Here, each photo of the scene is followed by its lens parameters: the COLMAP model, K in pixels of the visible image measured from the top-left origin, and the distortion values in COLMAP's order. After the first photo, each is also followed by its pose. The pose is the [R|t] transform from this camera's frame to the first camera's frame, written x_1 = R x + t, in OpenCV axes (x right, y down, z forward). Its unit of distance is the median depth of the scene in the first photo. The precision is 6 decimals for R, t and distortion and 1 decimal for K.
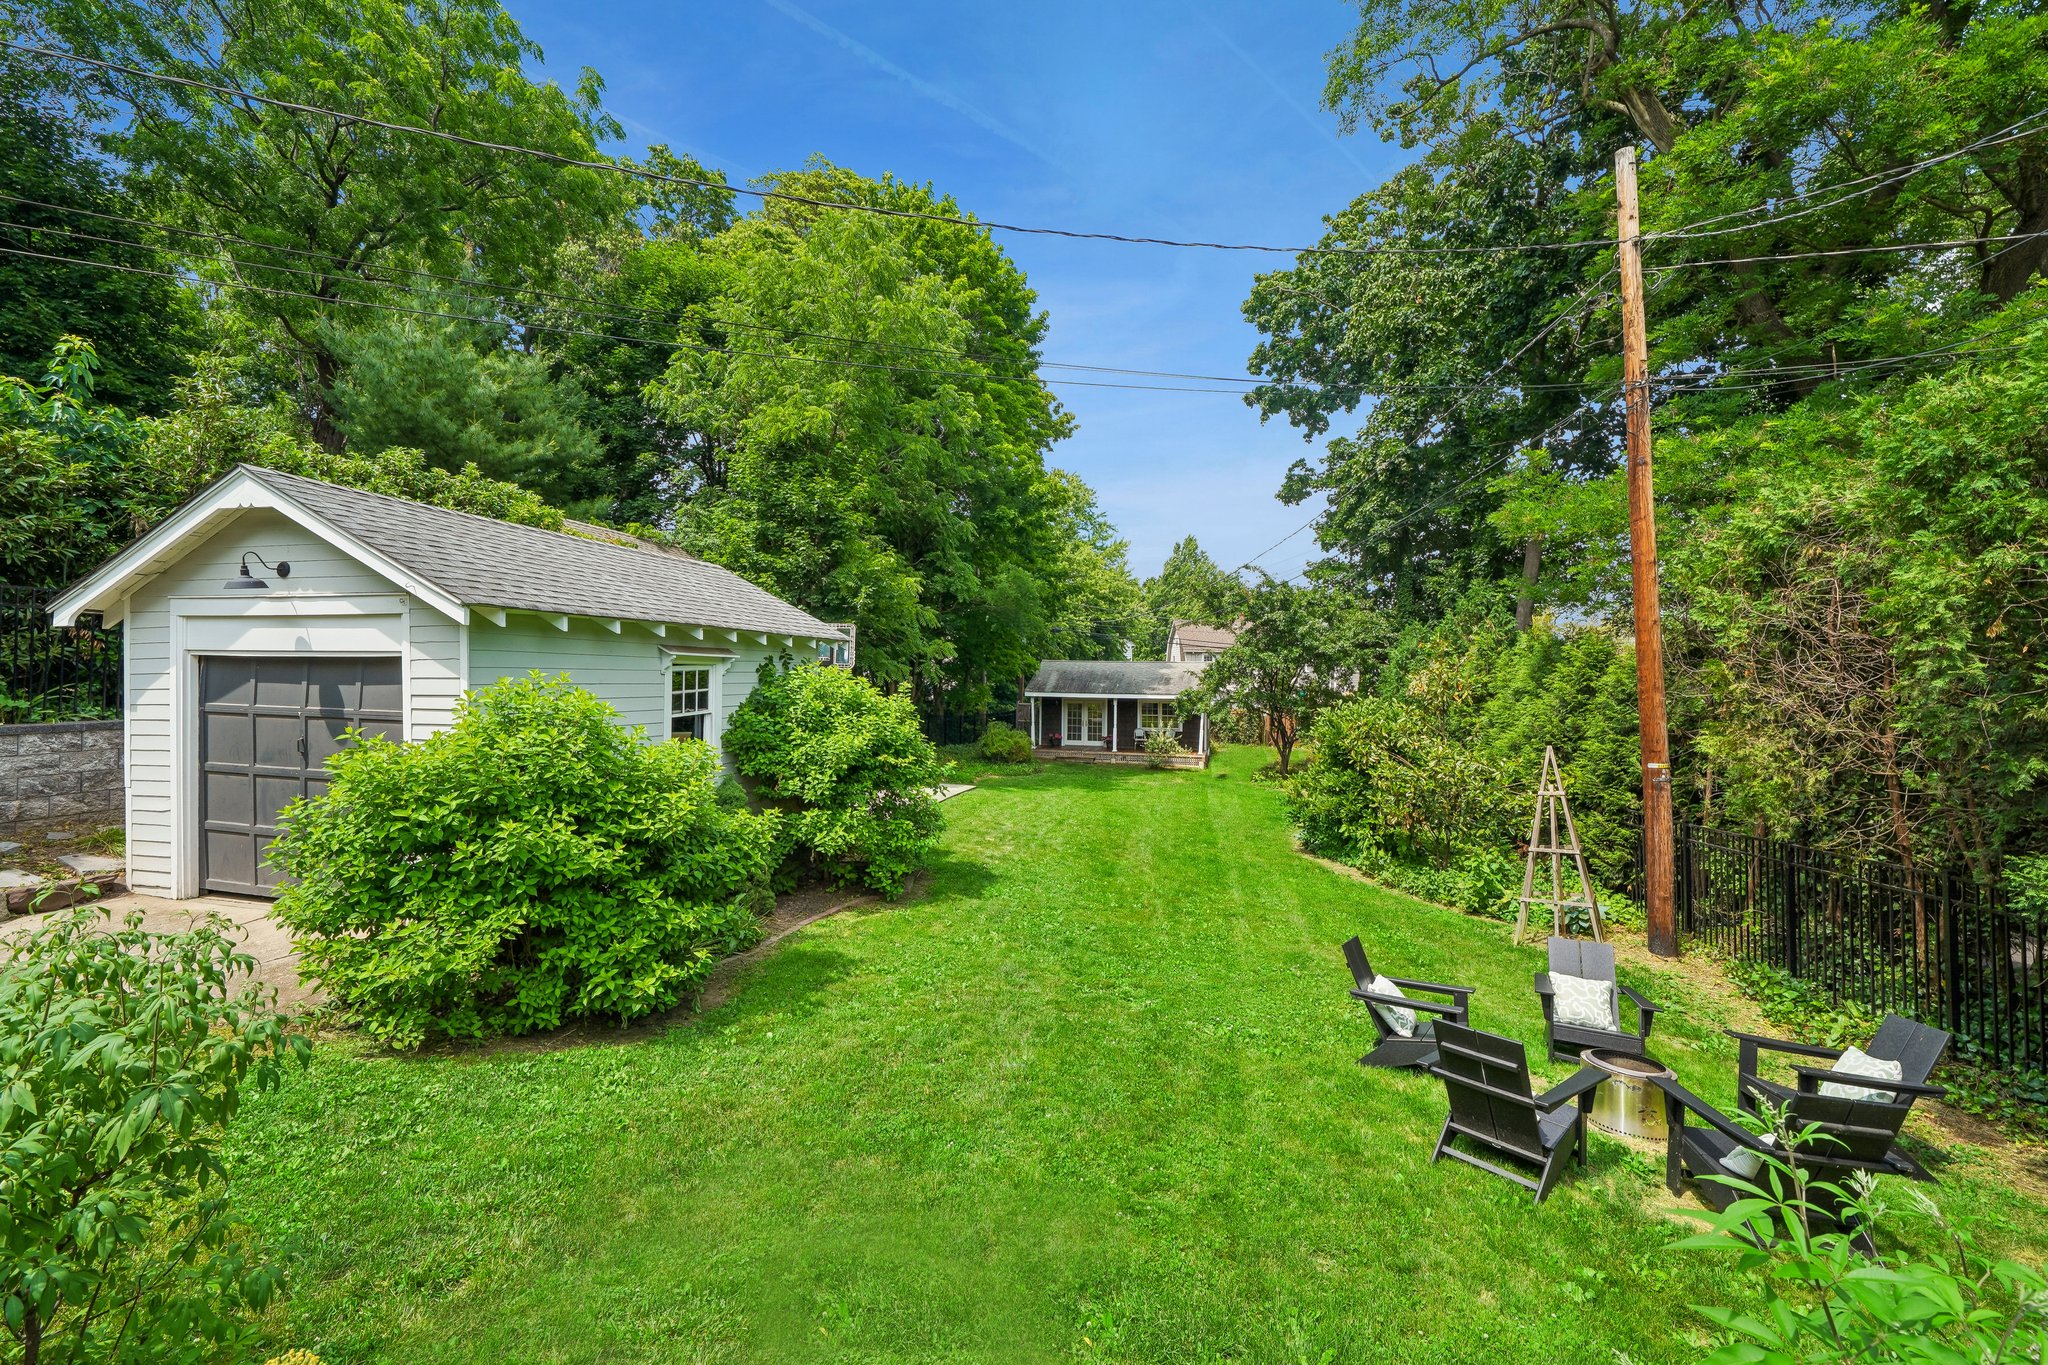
lens RADIAL K [[853.4, 0, 1008.1], [0, 853.4, 679.3], [0, 0, 1]] dist [0.003246, -0.000662]
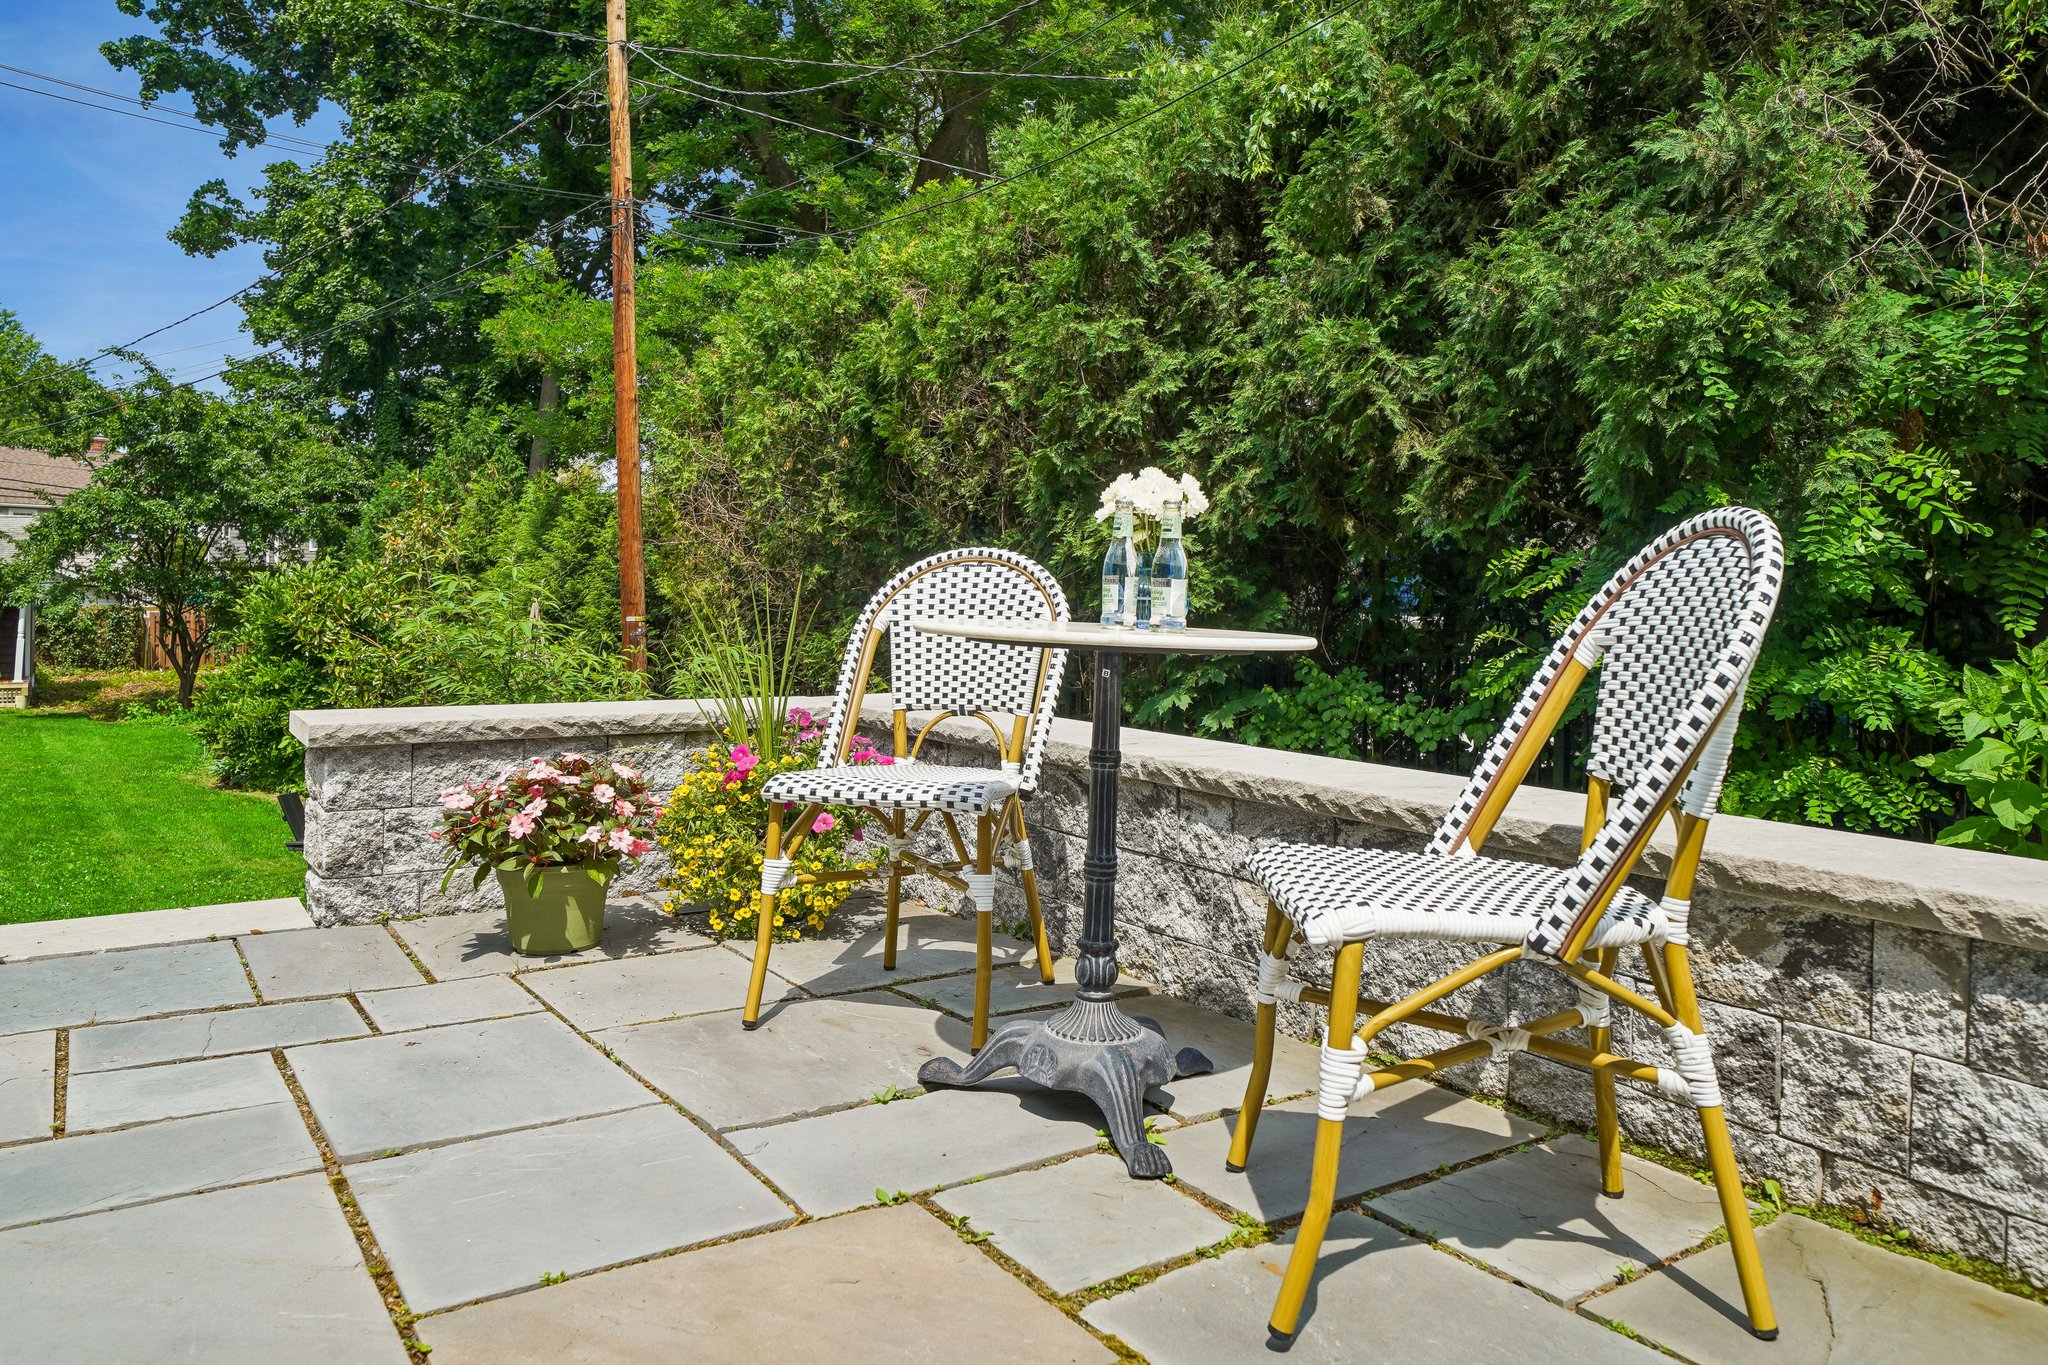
lens RADIAL K [[1407.0, 0, 977.8], [0, 1407.0, 595.4], [0, 0, 1]] dist [0.009897, 0.008932]
pose [[0.677258, -0.001817, 0.735743, -0.041635], [-0.012352, 0.999828, 0.013840, 0.017798], [-0.735642, -0.018461, 0.677119, -0.112320]]
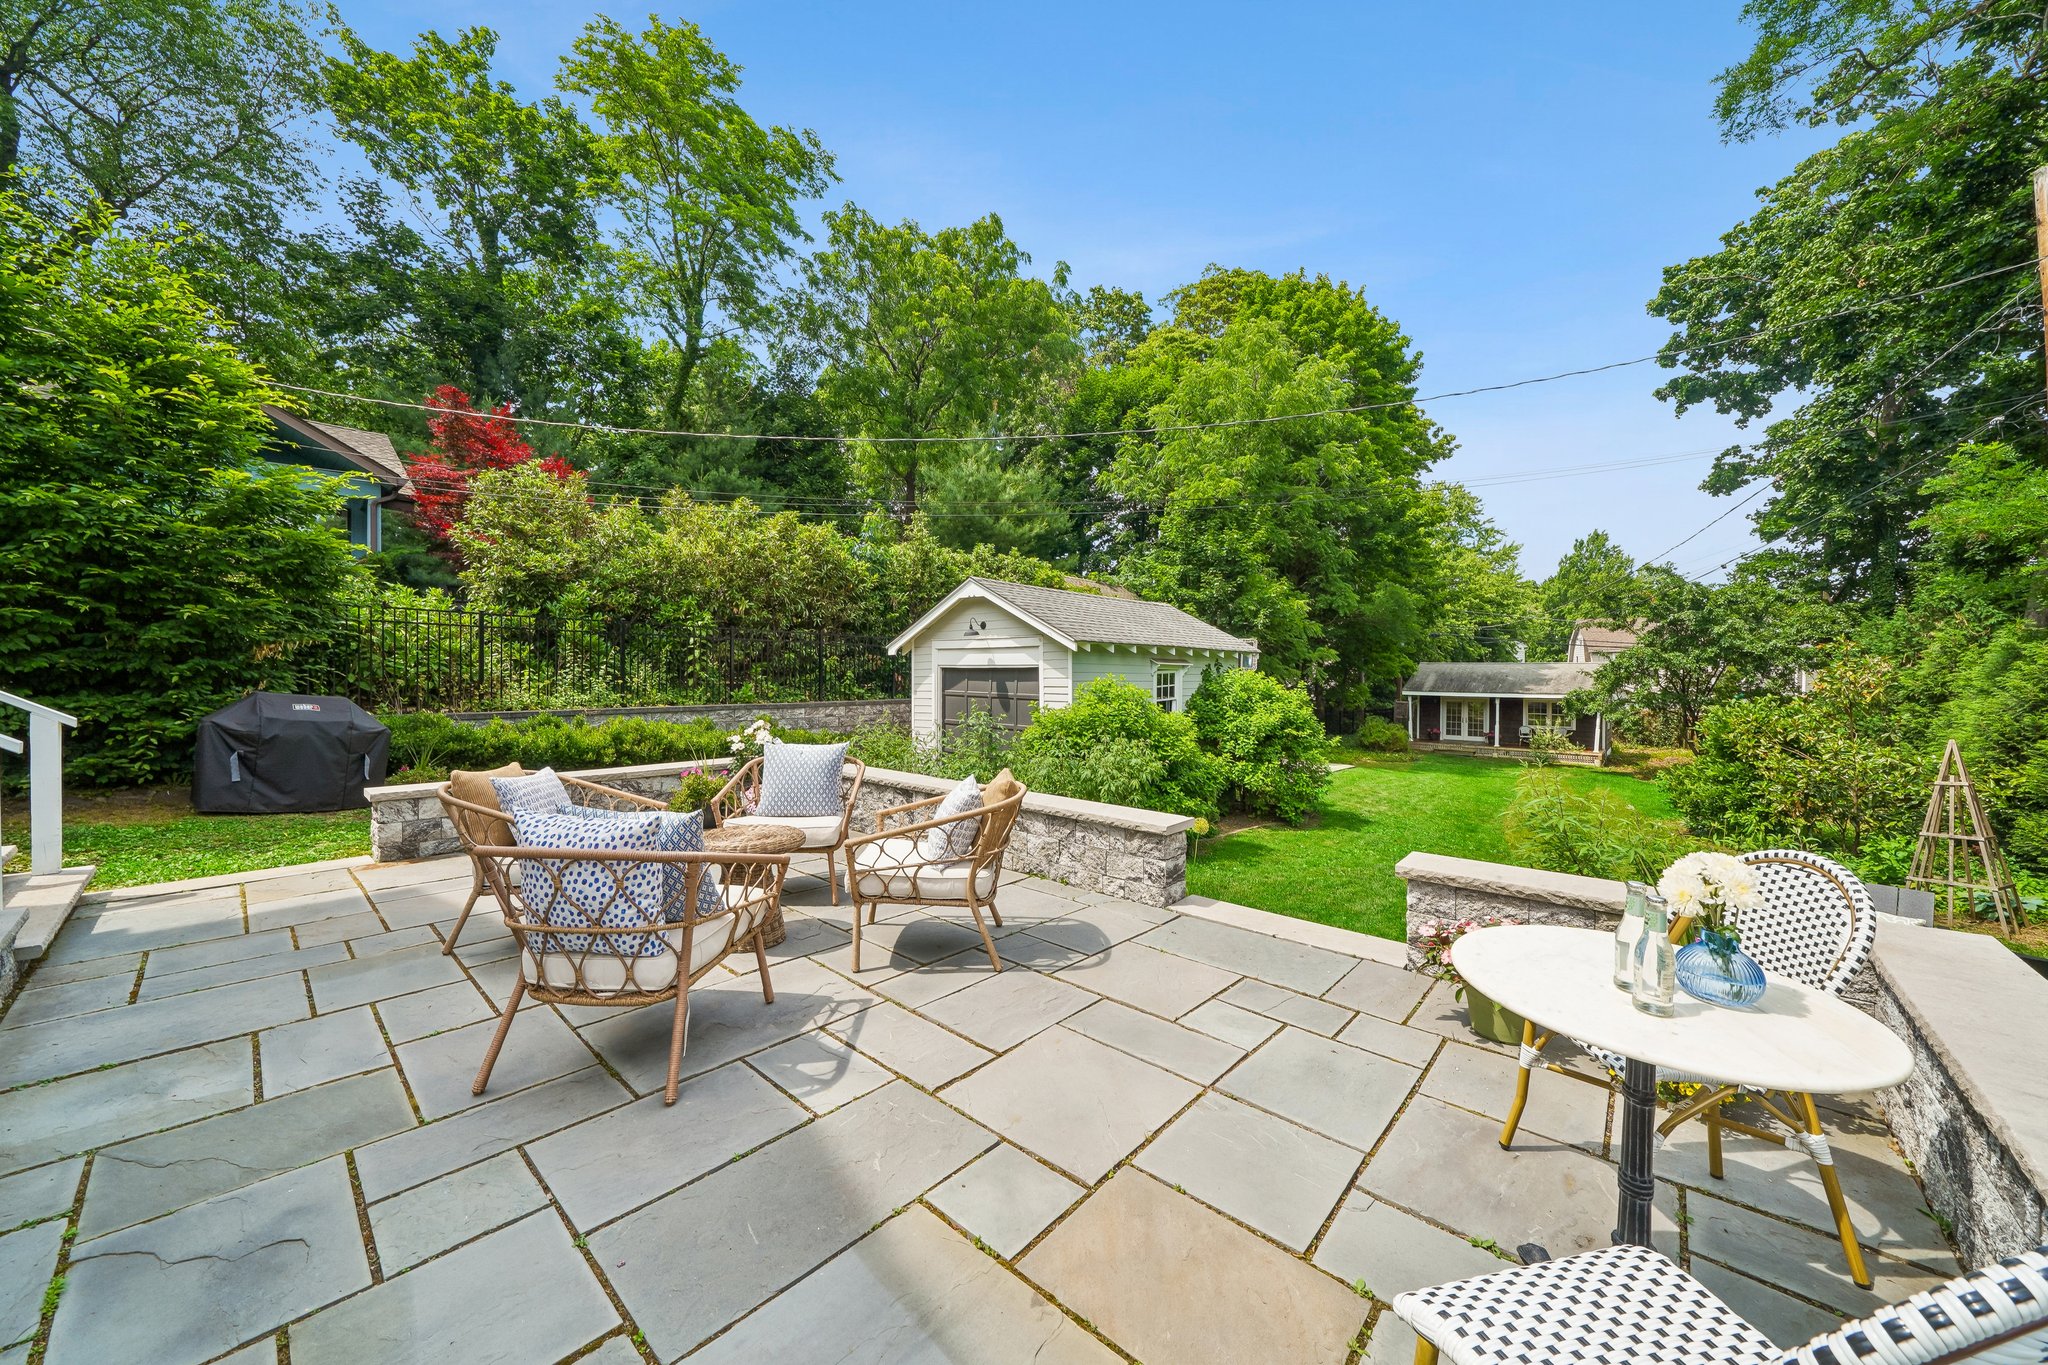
lens RADIAL K [[713.4, 0, 1014.4], [0, 713.4, 680.3], [0, 0, 1]] dist [-0.008654, 0.000510]
pose [[0.885586, -0.001602, -0.464473, 0.003333], [0.001269, 0.999999, -0.001030, 0.001464], [0.464474, 0.000323, 0.885587, -0.124529]]
